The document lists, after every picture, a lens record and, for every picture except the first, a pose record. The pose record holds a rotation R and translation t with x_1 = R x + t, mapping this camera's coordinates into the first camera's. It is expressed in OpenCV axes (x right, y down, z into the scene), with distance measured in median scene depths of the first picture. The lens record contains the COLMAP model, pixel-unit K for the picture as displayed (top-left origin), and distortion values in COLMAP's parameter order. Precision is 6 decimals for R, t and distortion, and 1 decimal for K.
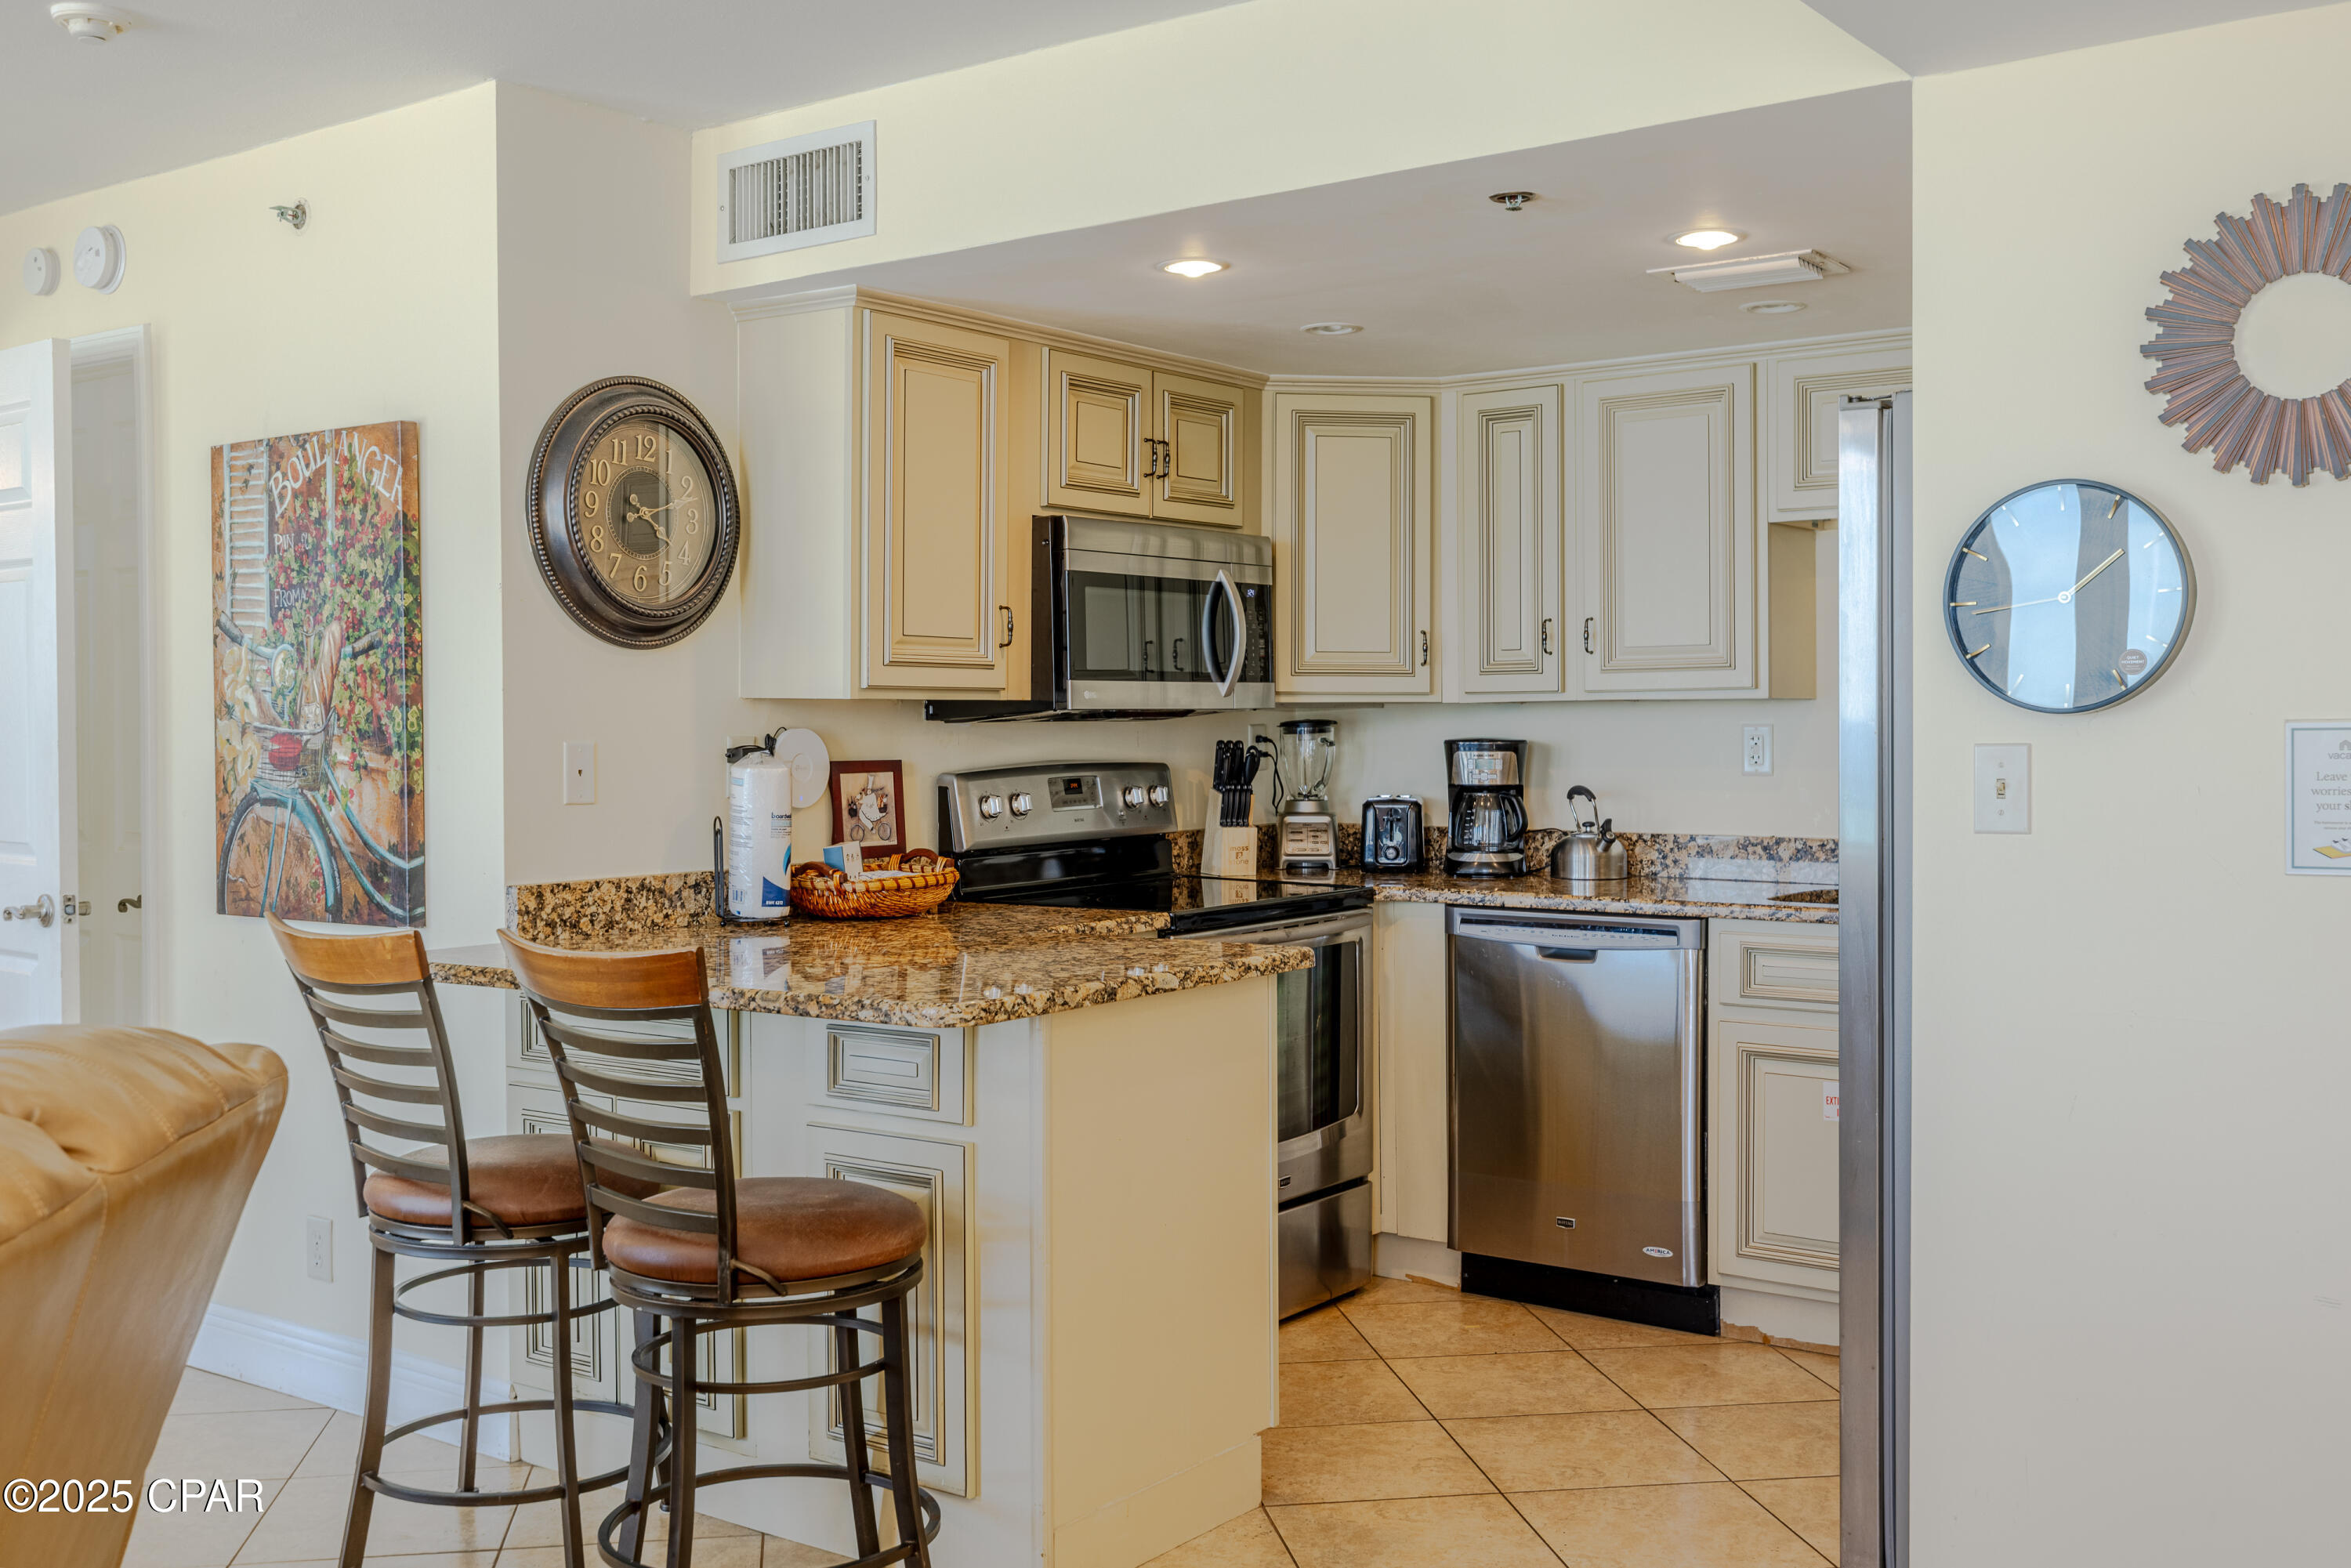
lens RADIAL K [[2279.9, 0, 1157.4], [0, 2279.9, 774.7], [0, 0, 1]] dist [0.003595, 0.003333]
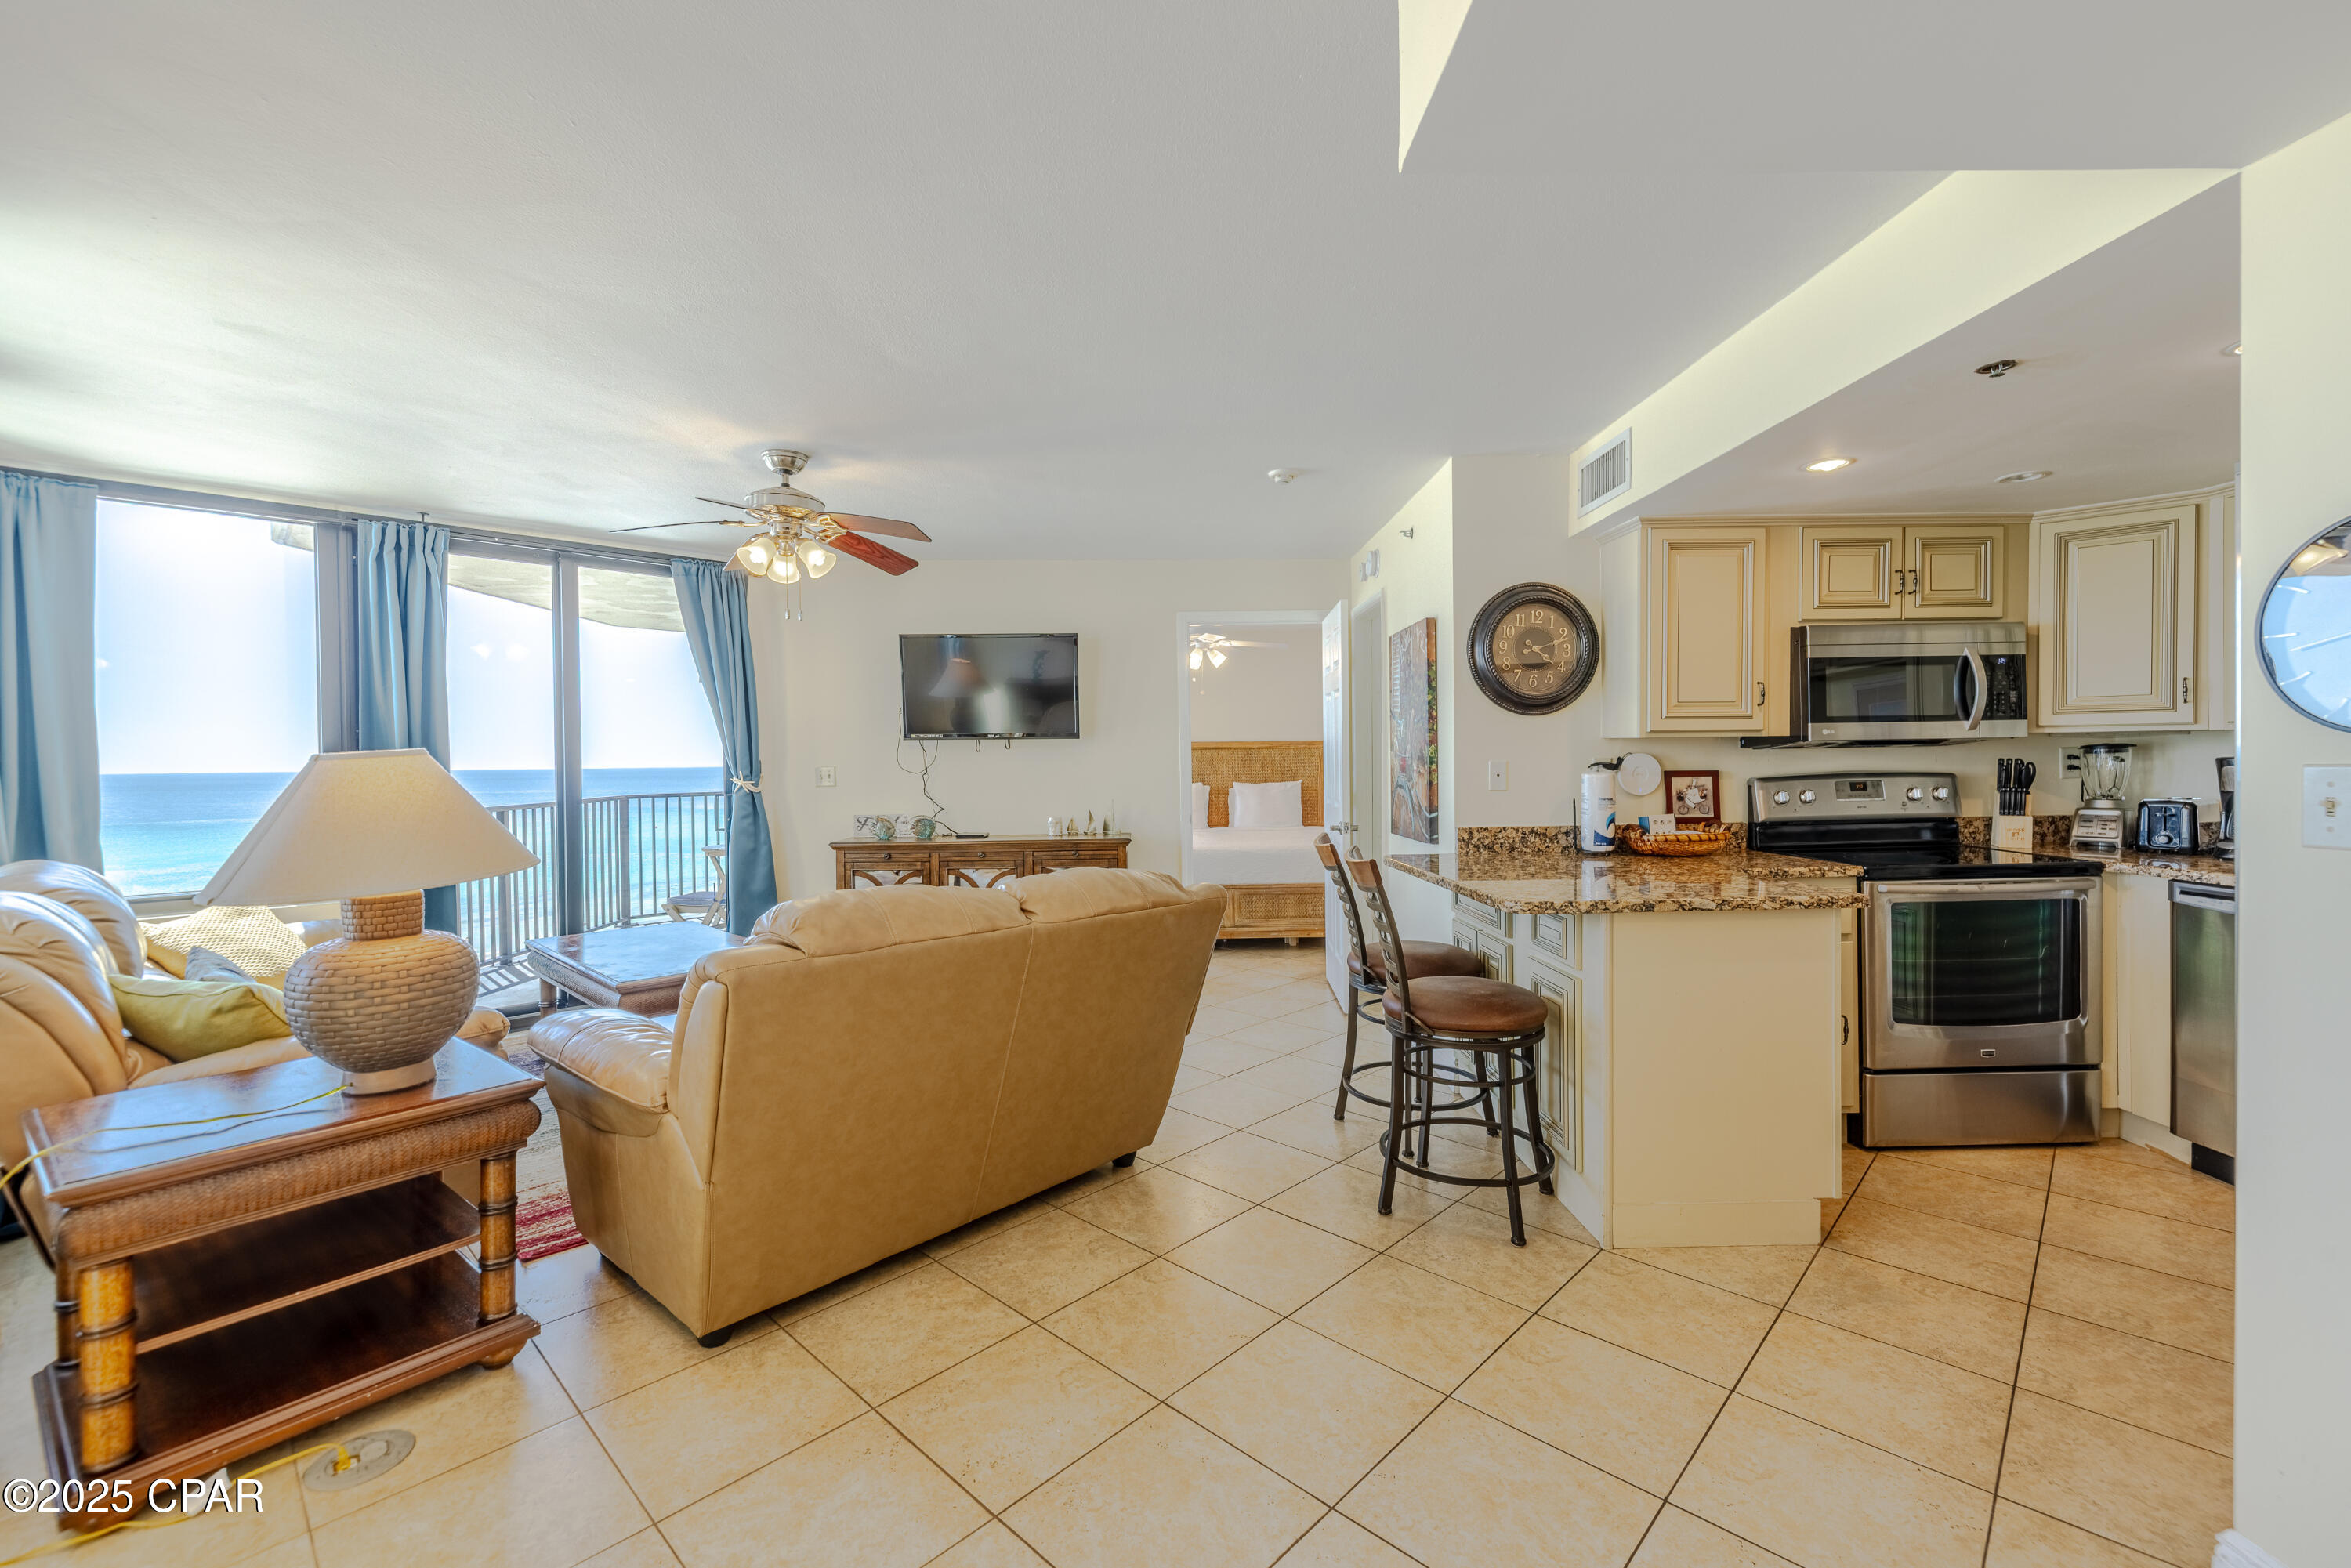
lens RADIAL K [[987.5, 0, 1166.4], [0, 987.5, 772.2], [0, 0, 1]] dist [0.002464, -0.000771]
pose [[0.606838, 0.008396, -0.794781, 0.255724], [-0.008503, 0.999956, 0.004071, -0.004527], [0.794780, 0.004287, 0.606882, 0.185349]]
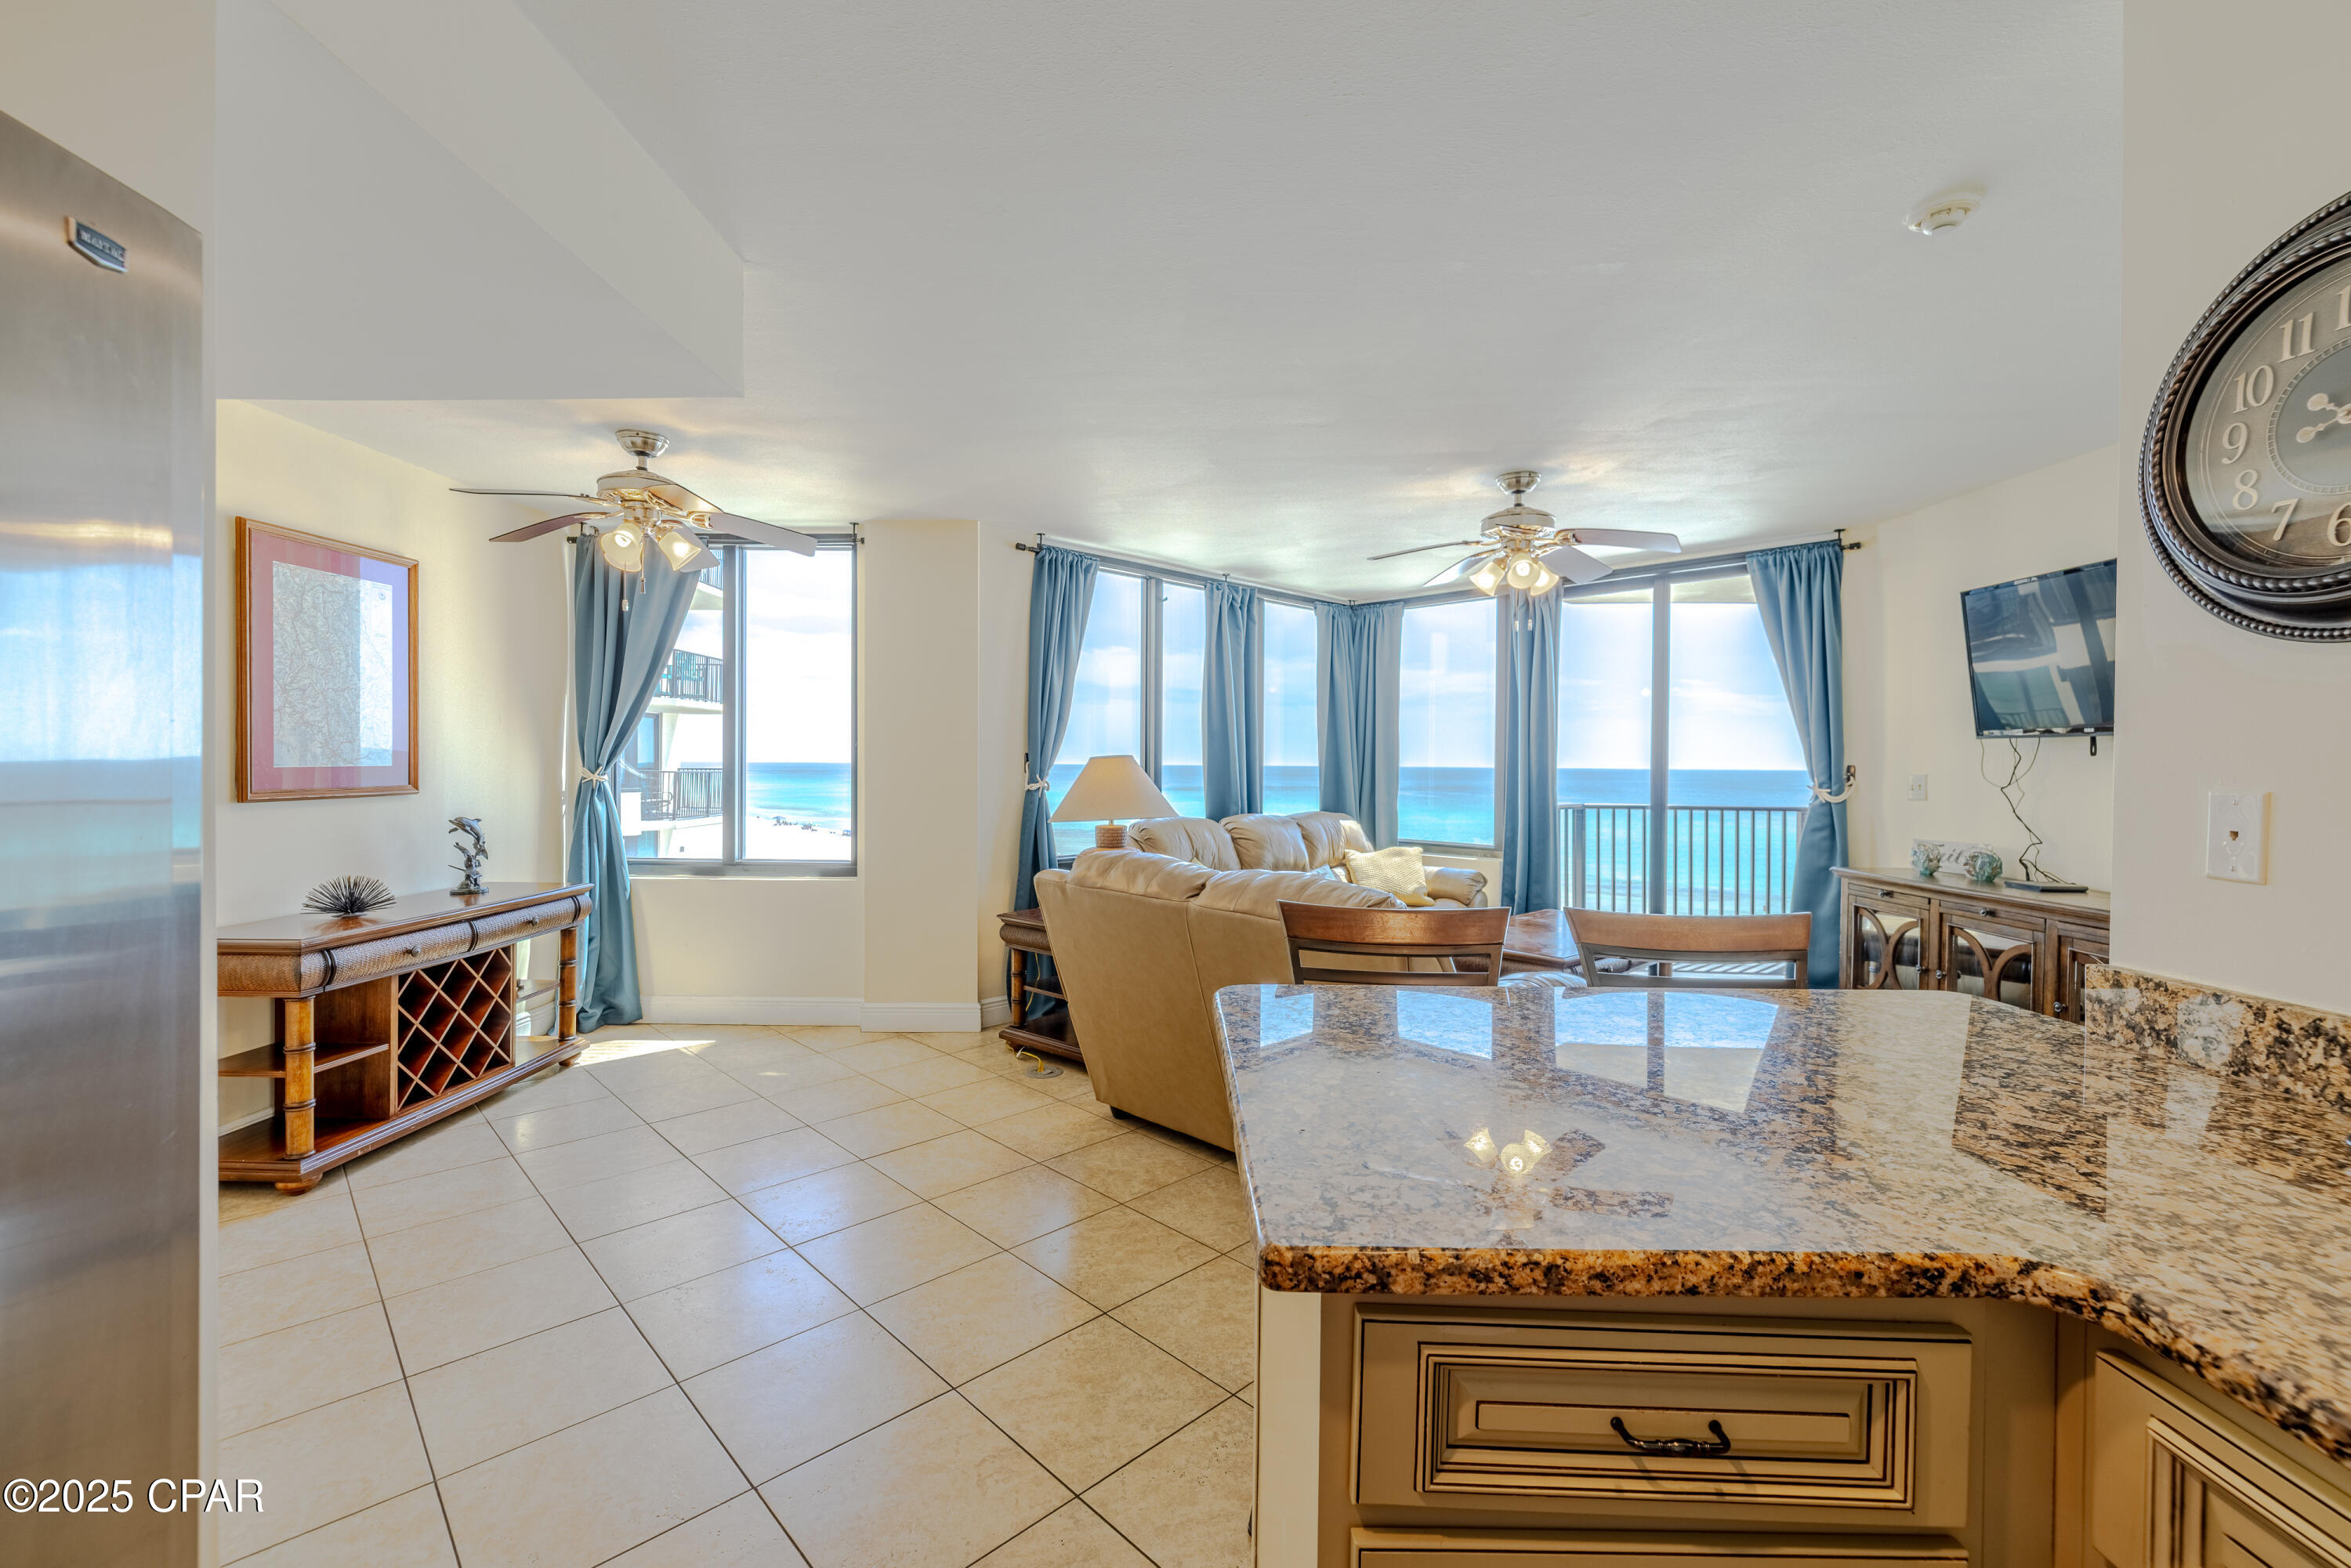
lens RADIAL K [[987.5, 0, 1166.4], [0, 987.5, 772.2], [0, 0, 1]] dist [0.002464, -0.000771]
pose [[-0.818613, 0.003921, -0.574332, 0.164766], [-0.015255, 0.999475, 0.028567, -0.021210], [0.574142, 0.032147, -0.818124, 0.953523]]
